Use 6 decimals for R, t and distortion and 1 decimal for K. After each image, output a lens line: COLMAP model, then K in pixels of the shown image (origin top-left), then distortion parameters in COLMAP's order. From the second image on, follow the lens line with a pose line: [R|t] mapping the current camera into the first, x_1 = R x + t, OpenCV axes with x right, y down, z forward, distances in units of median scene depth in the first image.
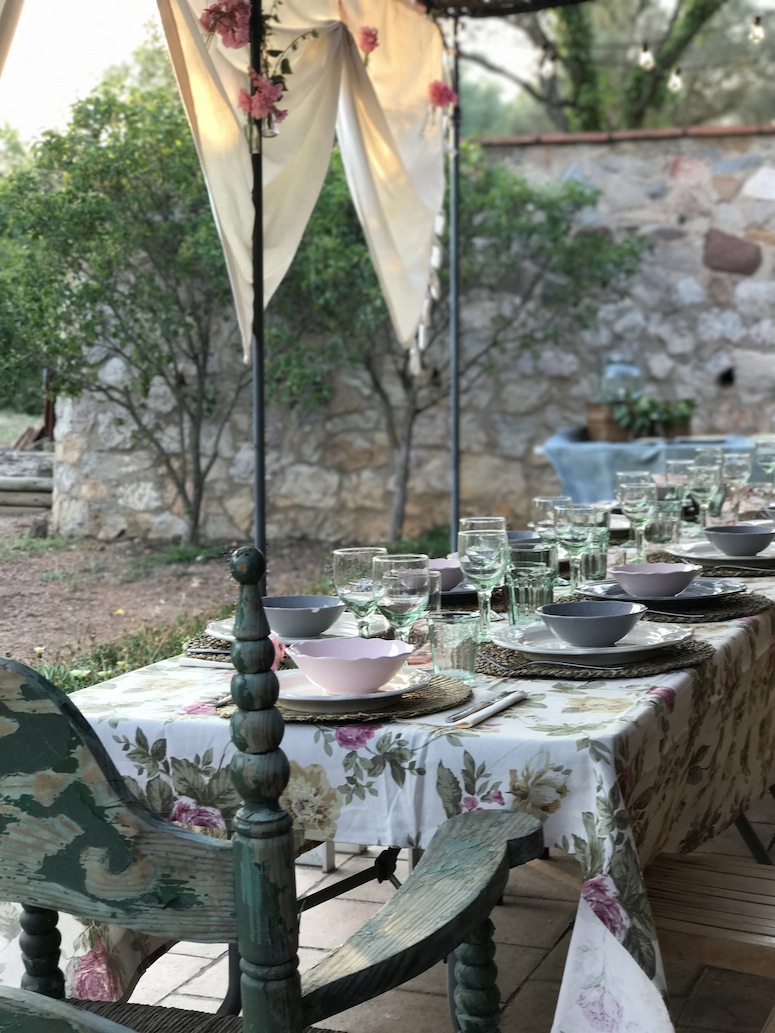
lens RADIAL K [[1625.5, 0, 377.7], [0, 1625.5, 520.2], [0, 0, 1]] dist [0.037147, 0.000000]
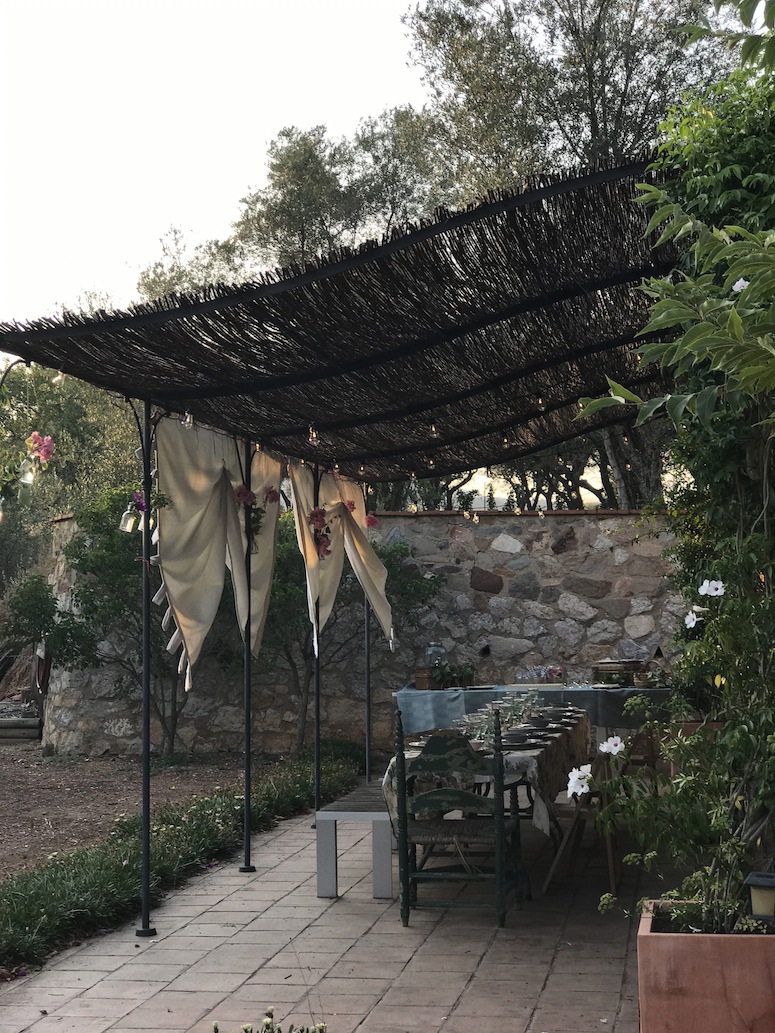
lens RADIAL K [[1597.9, 0, 391.6], [0, 1597.9, 518.9], [0, 0, 1]] dist [0.025338, 0.000000]
pose [[0.980127, 0.008234, 0.198199, -0.219687], [0.022130, 0.988363, -0.150496, 0.027176], [-0.197132, 0.151891, 0.968539, -0.645014]]
